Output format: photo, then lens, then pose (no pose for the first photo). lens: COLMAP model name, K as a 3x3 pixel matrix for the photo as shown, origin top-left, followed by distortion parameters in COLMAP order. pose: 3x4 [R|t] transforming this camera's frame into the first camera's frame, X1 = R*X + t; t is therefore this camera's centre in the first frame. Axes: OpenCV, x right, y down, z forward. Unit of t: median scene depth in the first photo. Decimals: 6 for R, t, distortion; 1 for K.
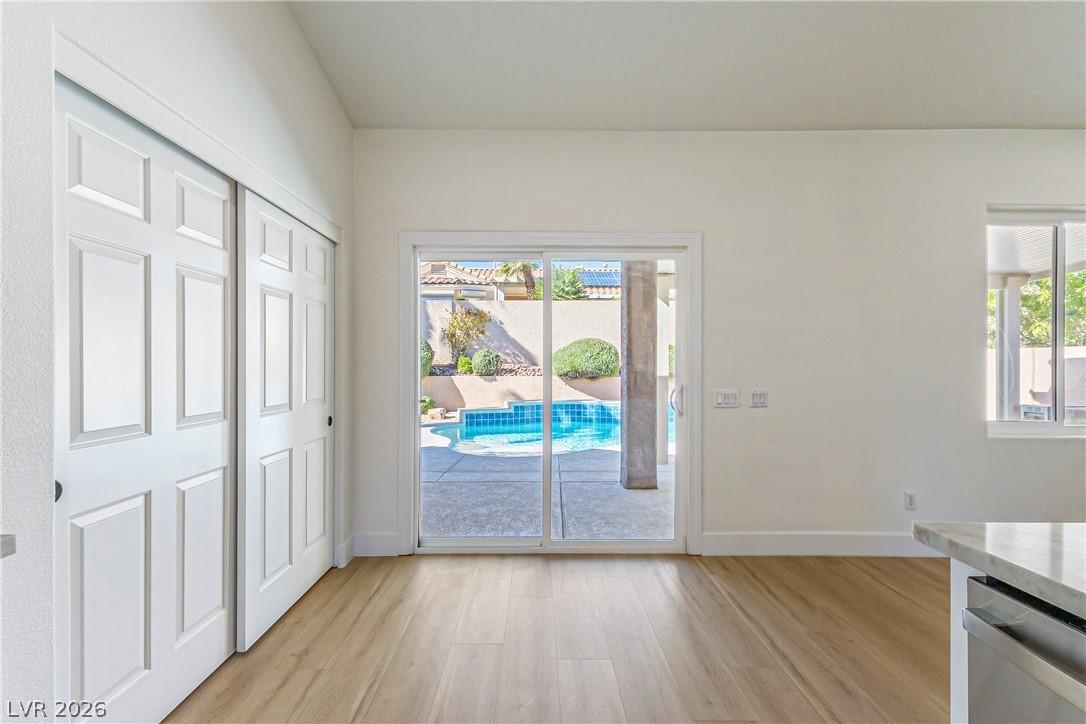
lens RADIAL K [[498.3, 0, 540.2], [0, 498.3, 365.0], [0, 0, 1]] dist [0.019317, -0.002111]
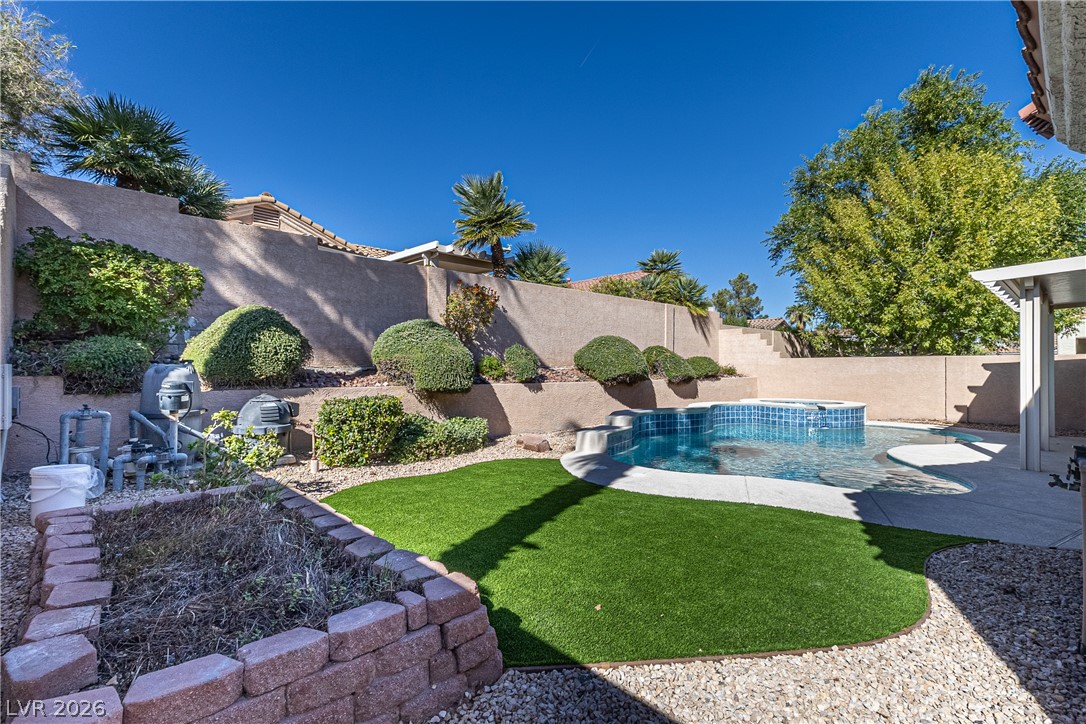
lens RADIAL K [[498.3, 0, 535.2], [0, 498.3, 362.1], [0, 0, 1]] dist [0.019317, -0.002111]
pose [[0.744855, 0.006906, 0.667190, -0.653368], [-0.000413, 0.999951, -0.009888, -0.000803], [-0.667226, 0.007090, 0.744822, 0.530364]]
